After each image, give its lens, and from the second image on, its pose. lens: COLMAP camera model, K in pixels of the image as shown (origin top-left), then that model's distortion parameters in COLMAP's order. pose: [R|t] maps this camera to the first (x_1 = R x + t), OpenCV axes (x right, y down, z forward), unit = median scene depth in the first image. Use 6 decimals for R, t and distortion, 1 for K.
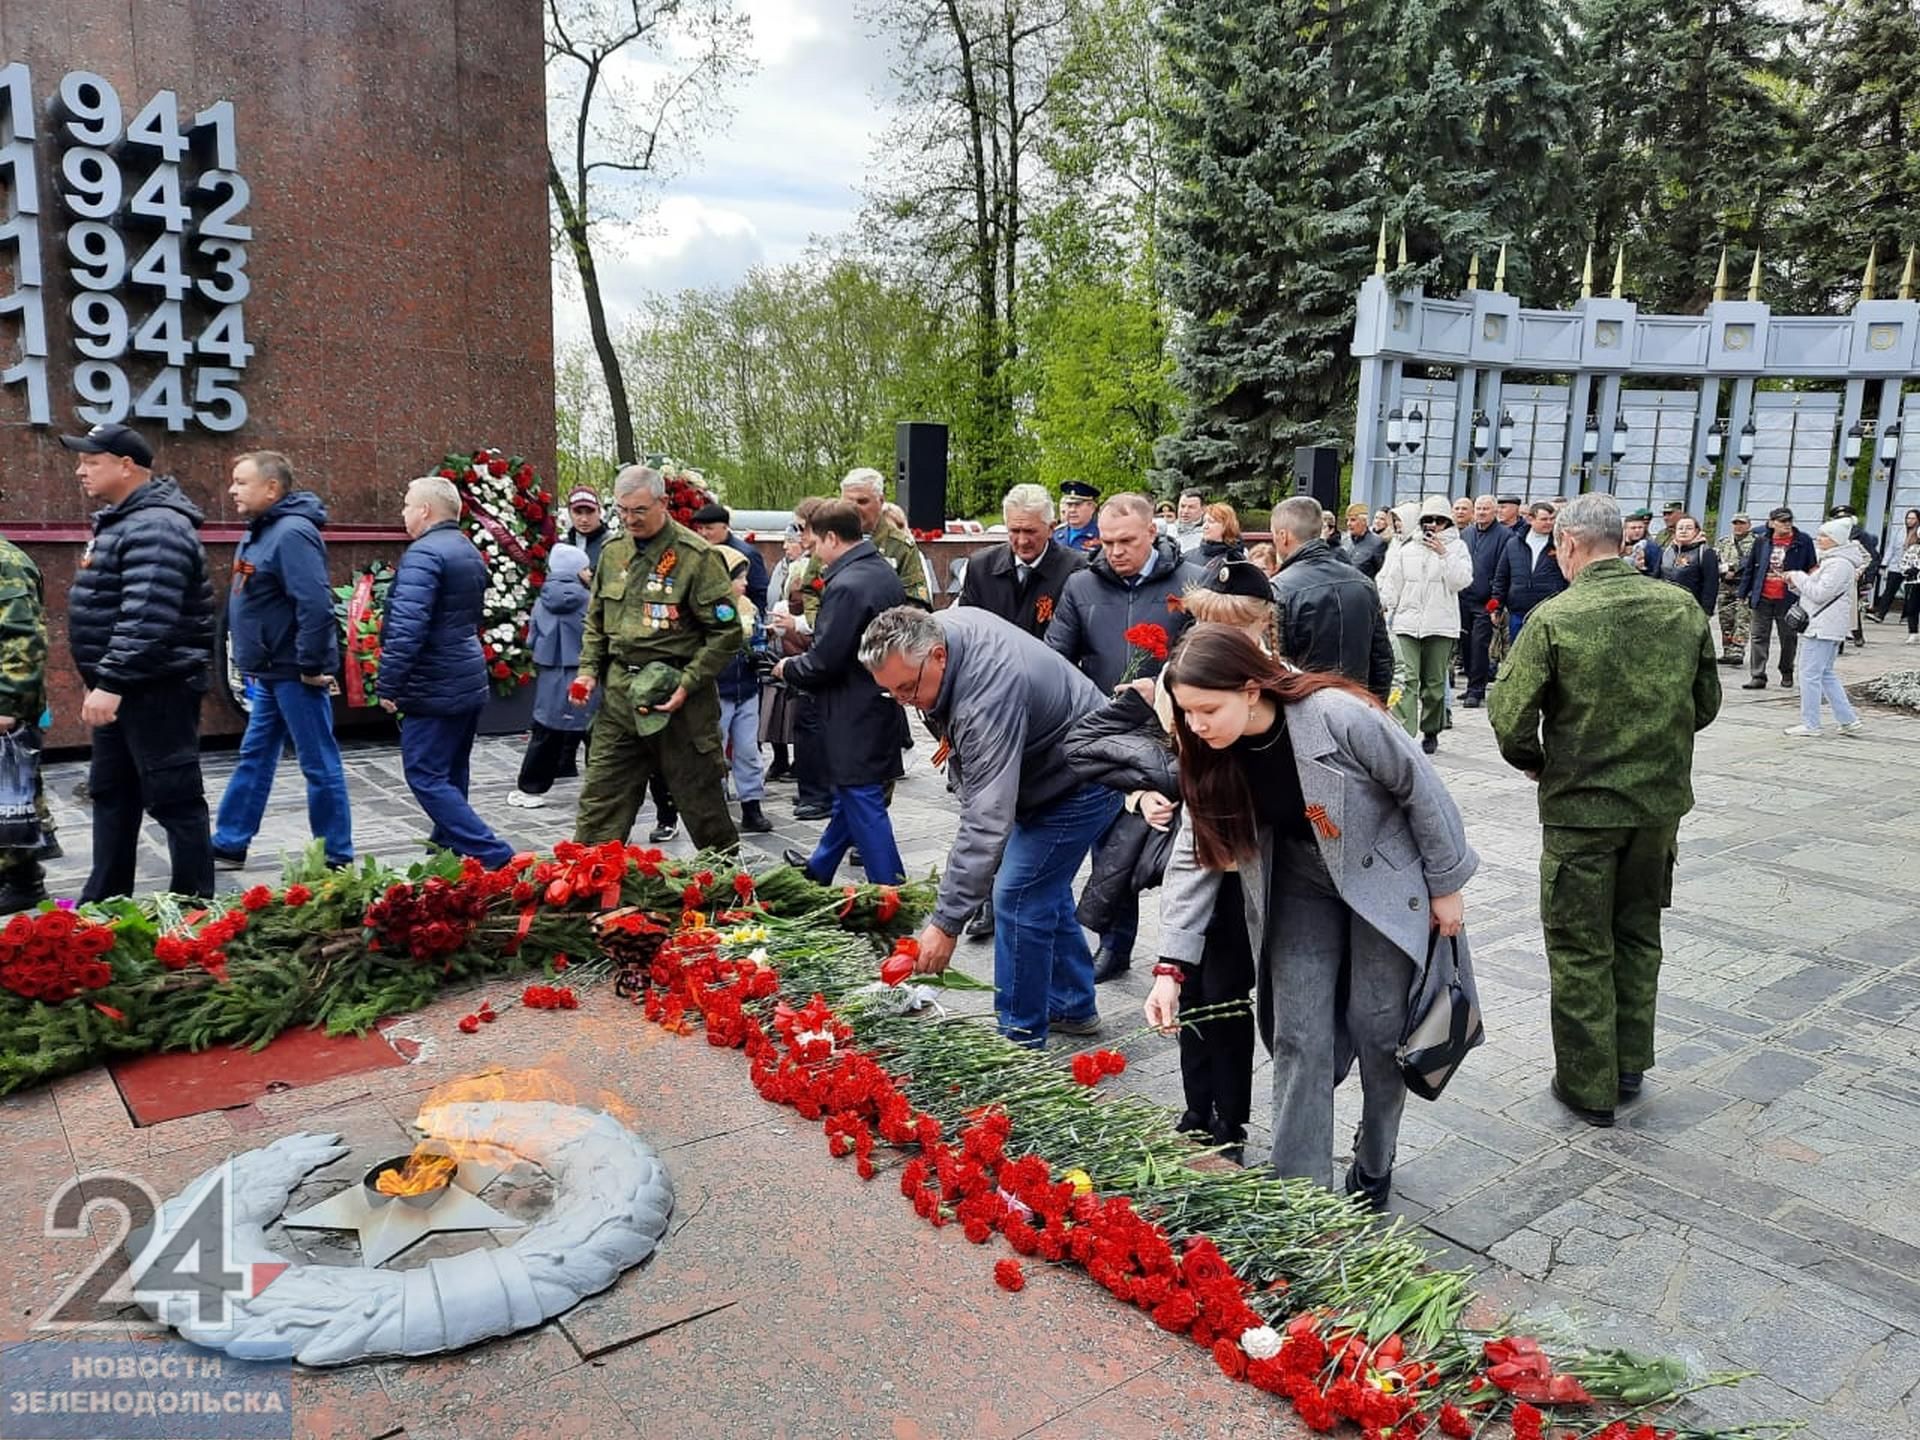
lens RADIAL K [[1381.3, 0, 974.4], [0, 1381.3, 718.8], [0, 0, 1]] dist [0.060052, -0.060500]
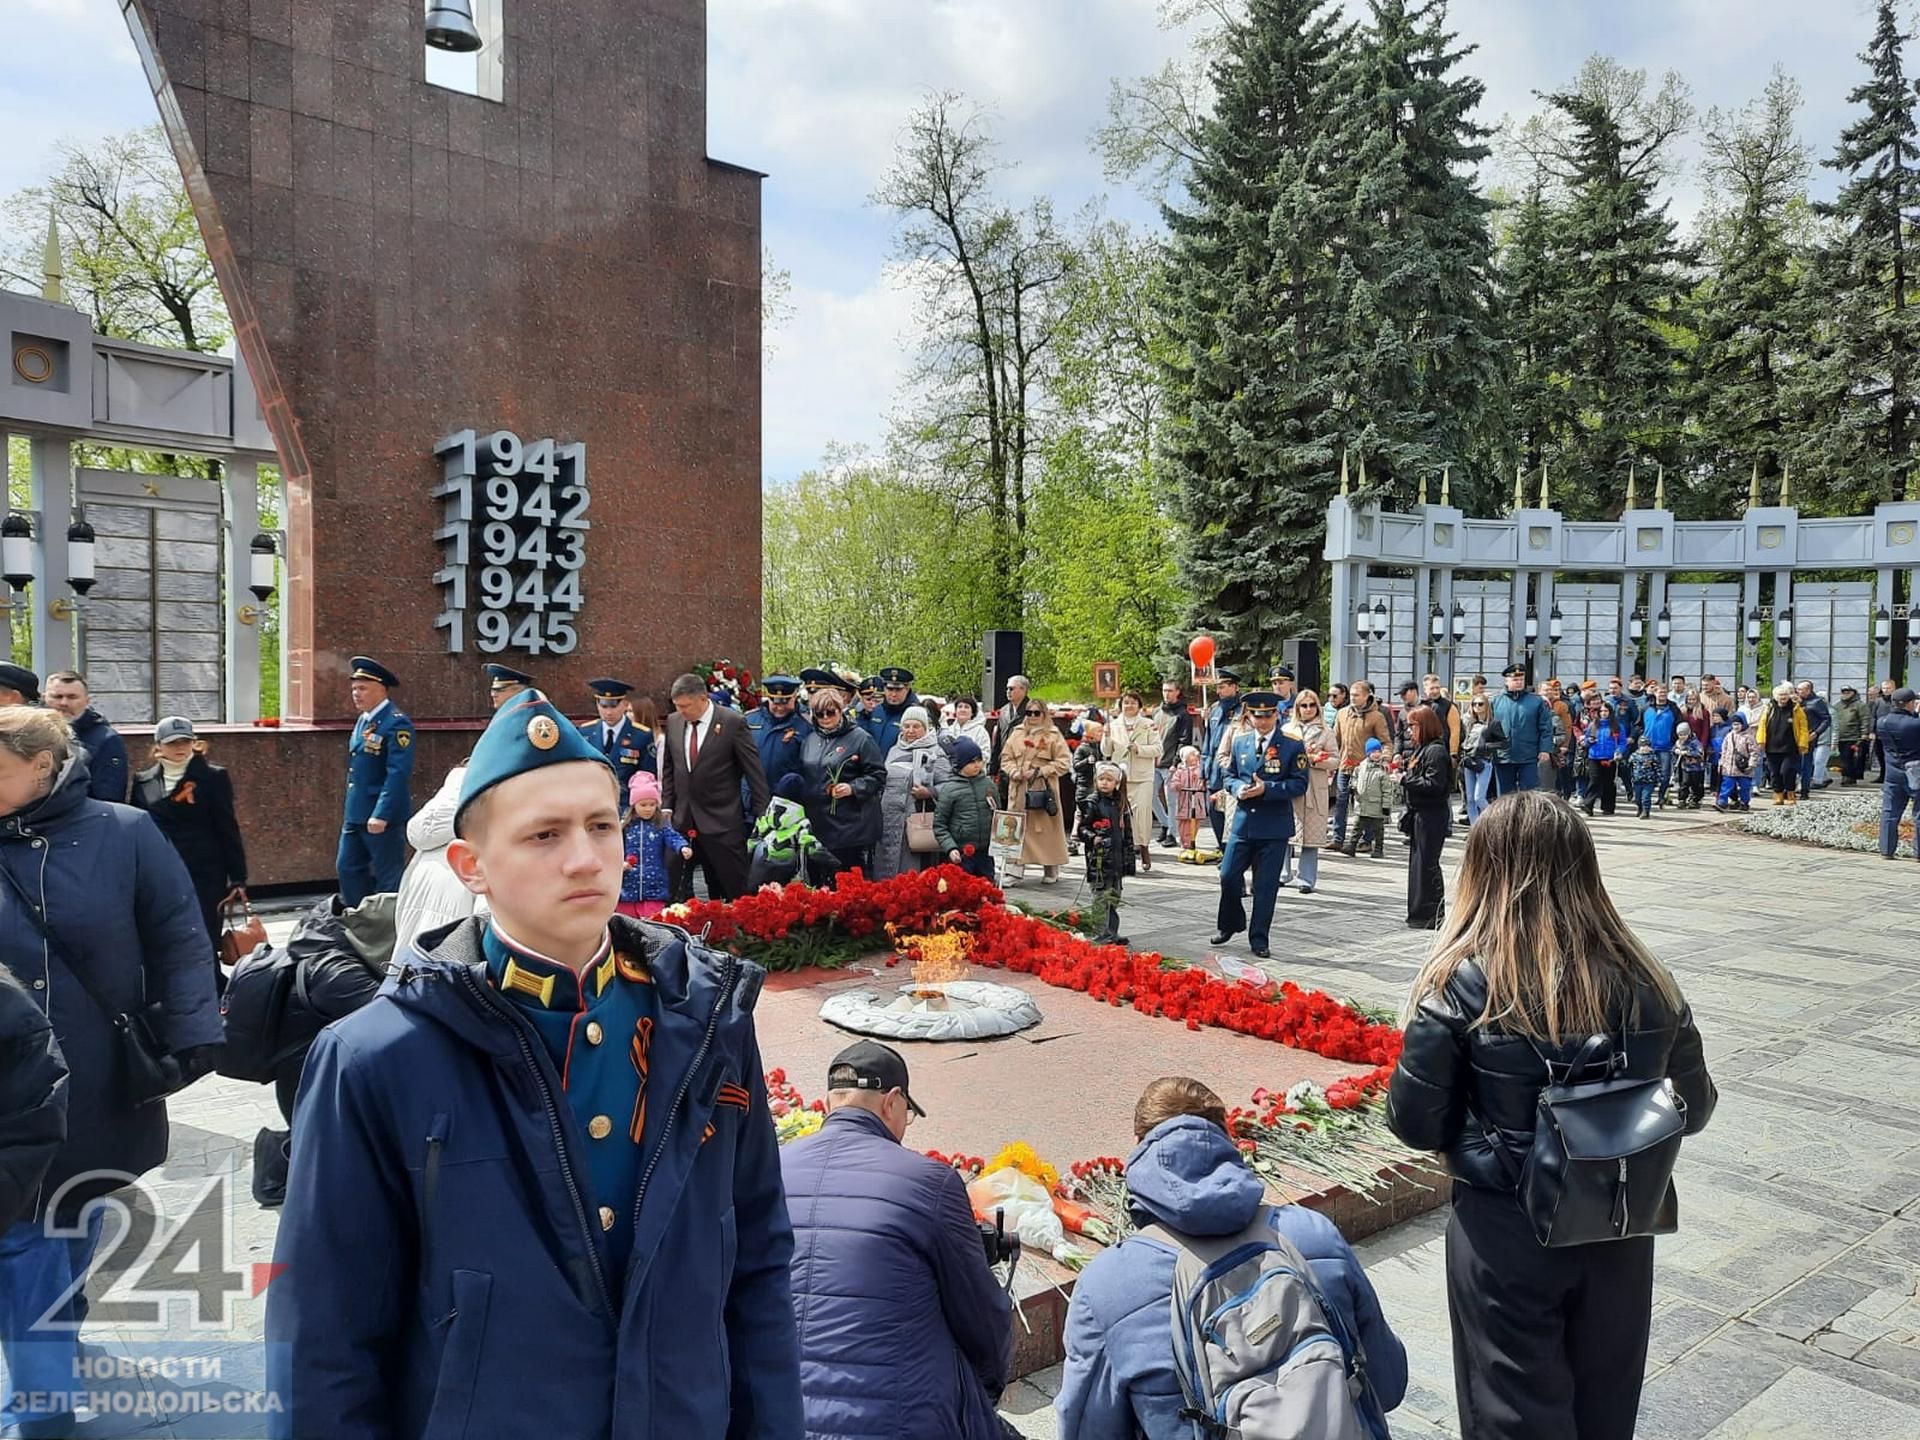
lens RADIAL K [[1381.3, 0, 974.4], [0, 1381.3, 718.8], [0, 0, 1]] dist [0.060052, -0.060500]
pose [[0.999810, -0.017592, 0.008435, -0.077503], [0.018531, 0.991535, -0.128507, 0.039638], [-0.006103, 0.128639, 0.991673, -0.300370]]
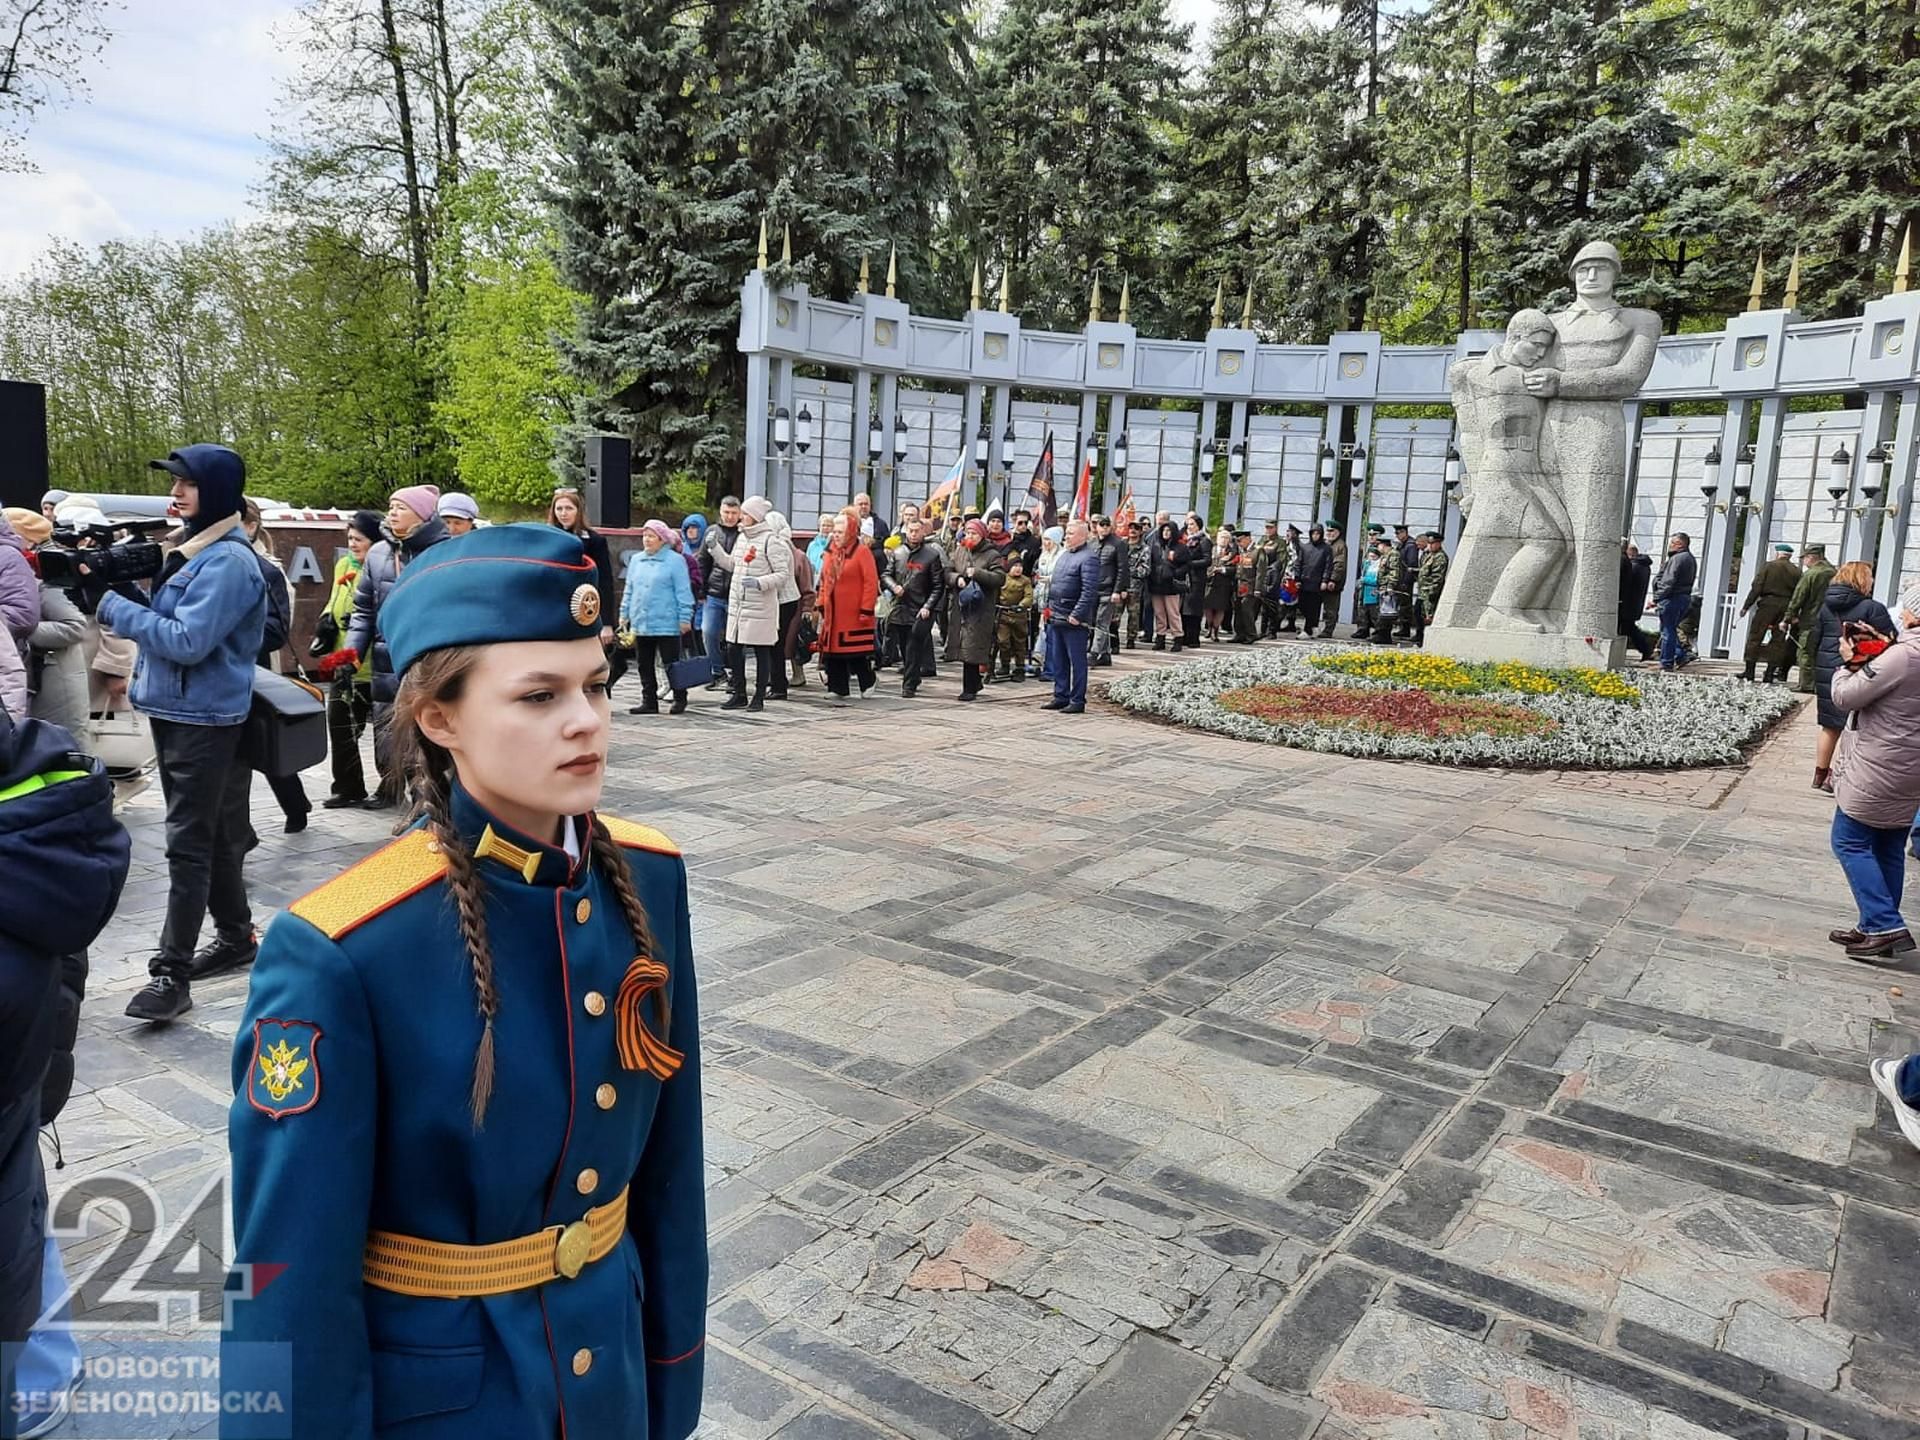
lens RADIAL K [[1381.3, 0, 974.4], [0, 1381.3, 718.8], [0, 0, 1]] dist [0.060052, -0.060500]
pose [[0.957373, -0.021873, 0.288025, 0.270147], [0.022593, 0.999744, 0.000827, 0.000631], [-0.287970, 0.005716, 0.957622, 0.037762]]
